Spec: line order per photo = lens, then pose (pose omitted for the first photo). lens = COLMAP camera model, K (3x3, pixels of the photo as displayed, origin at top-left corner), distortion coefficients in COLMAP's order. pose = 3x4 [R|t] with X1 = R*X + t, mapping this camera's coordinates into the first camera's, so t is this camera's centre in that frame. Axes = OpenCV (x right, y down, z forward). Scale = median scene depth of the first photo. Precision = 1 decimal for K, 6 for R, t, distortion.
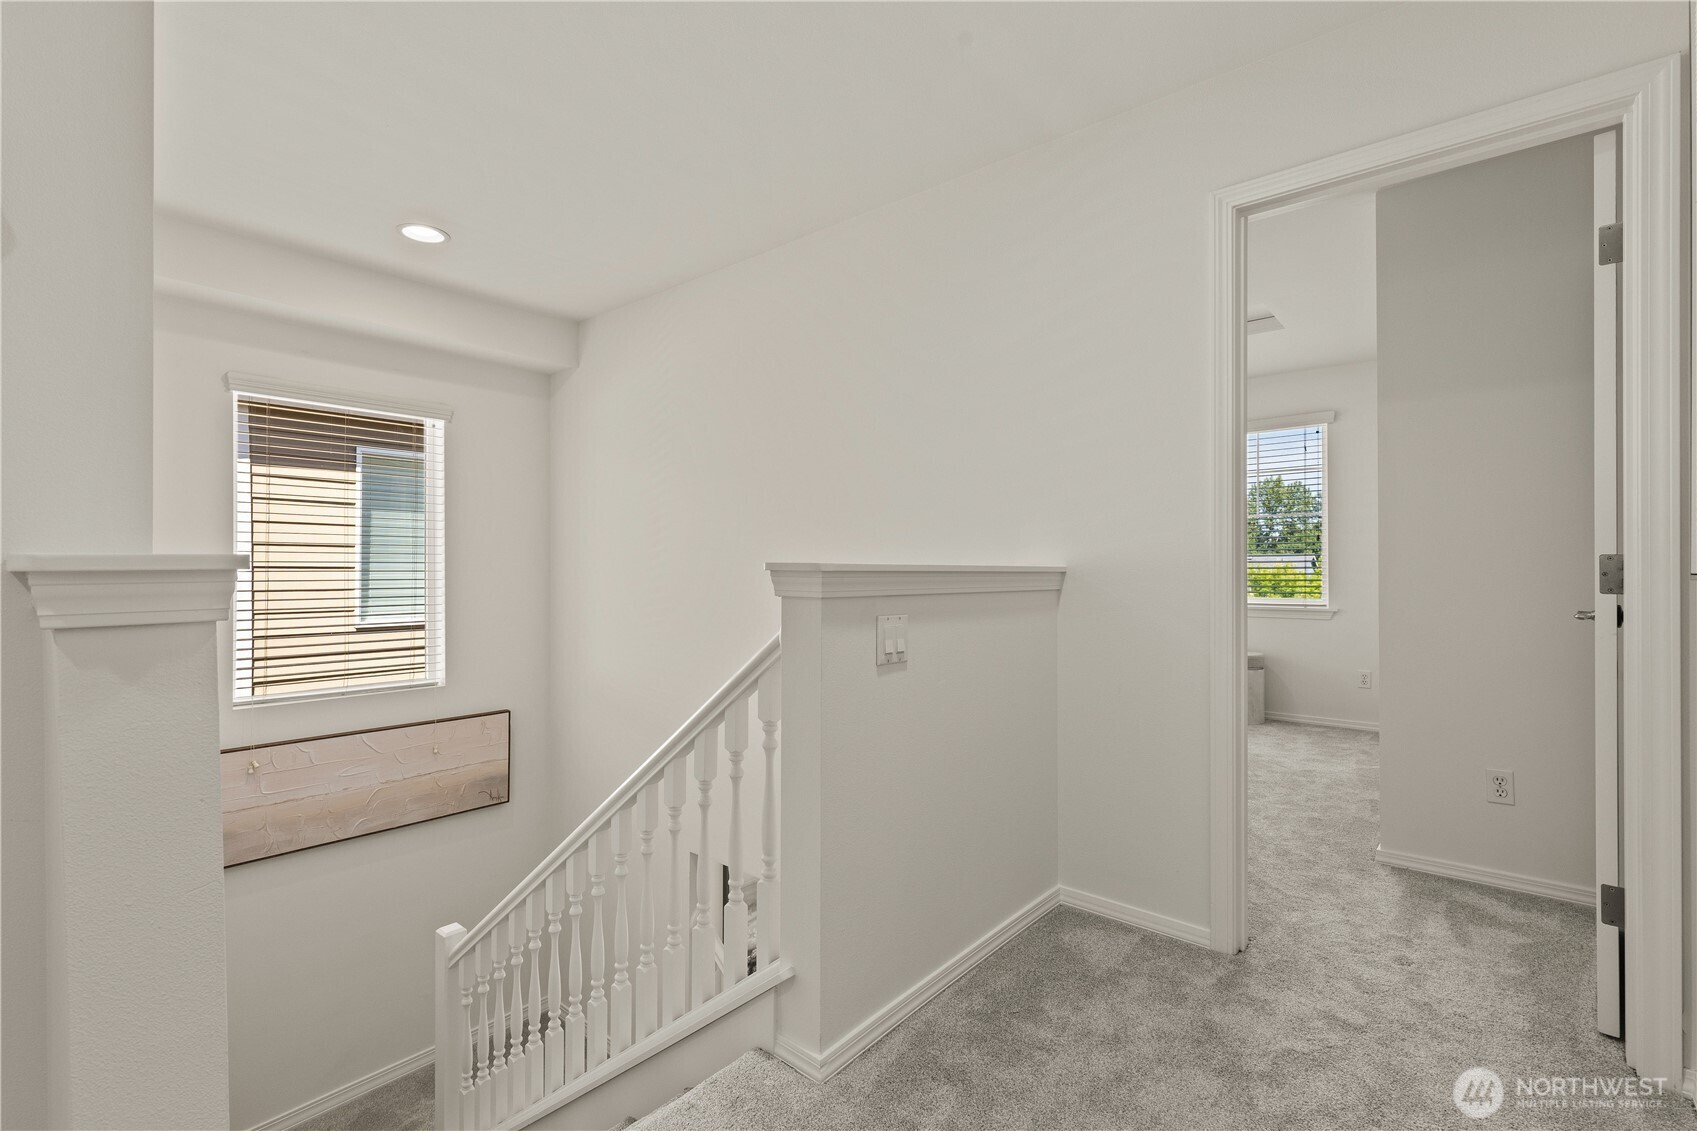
lens RADIAL K [[772.3, 0, 840.9], [0, 772.3, 563.8], [0, 0, 1]] dist [0.004681, 0.000660]
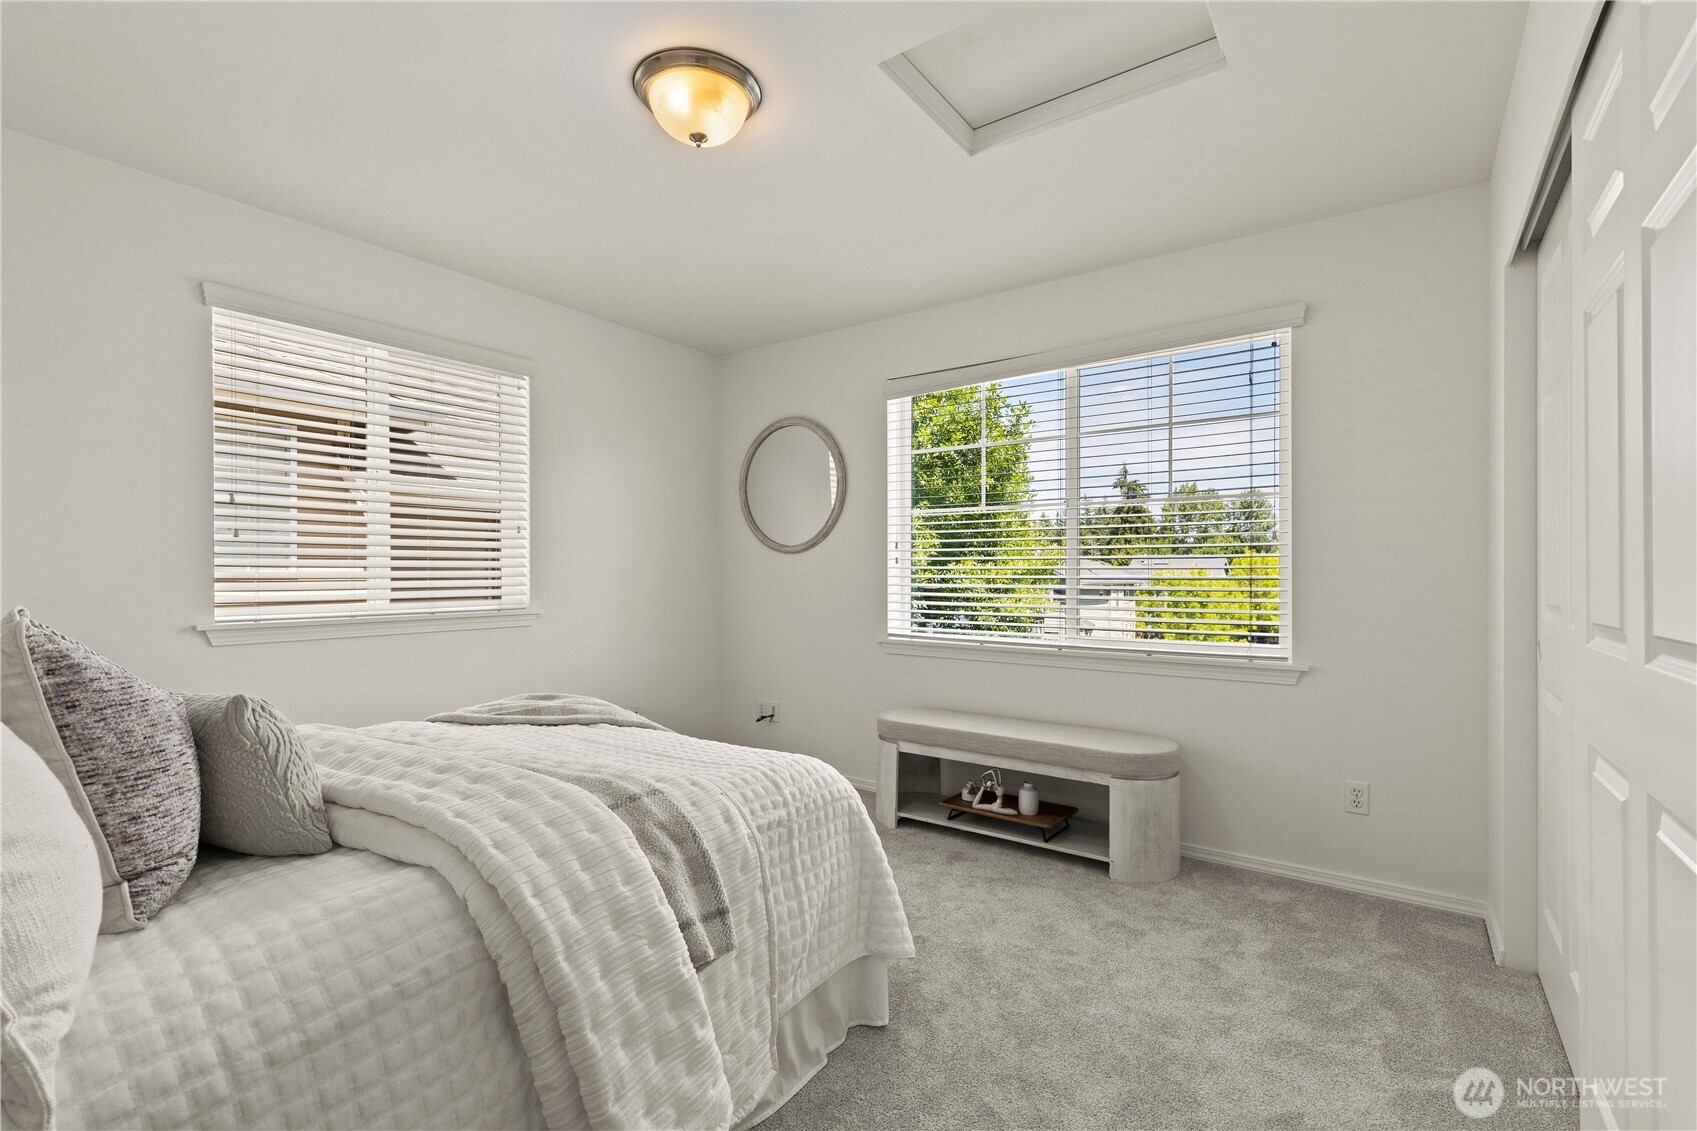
lens RADIAL K [[759.1, 0, 844.7], [0, 759.1, 573.0], [0, 0, 1]] dist [0.004157, 0.000130]
pose [[0.996234, -0.000300, 0.086700, 0.263449], [-0.000212, 0.999983, 0.005894, -0.010928], [-0.086701, -0.005890, 0.996217, 0.484222]]
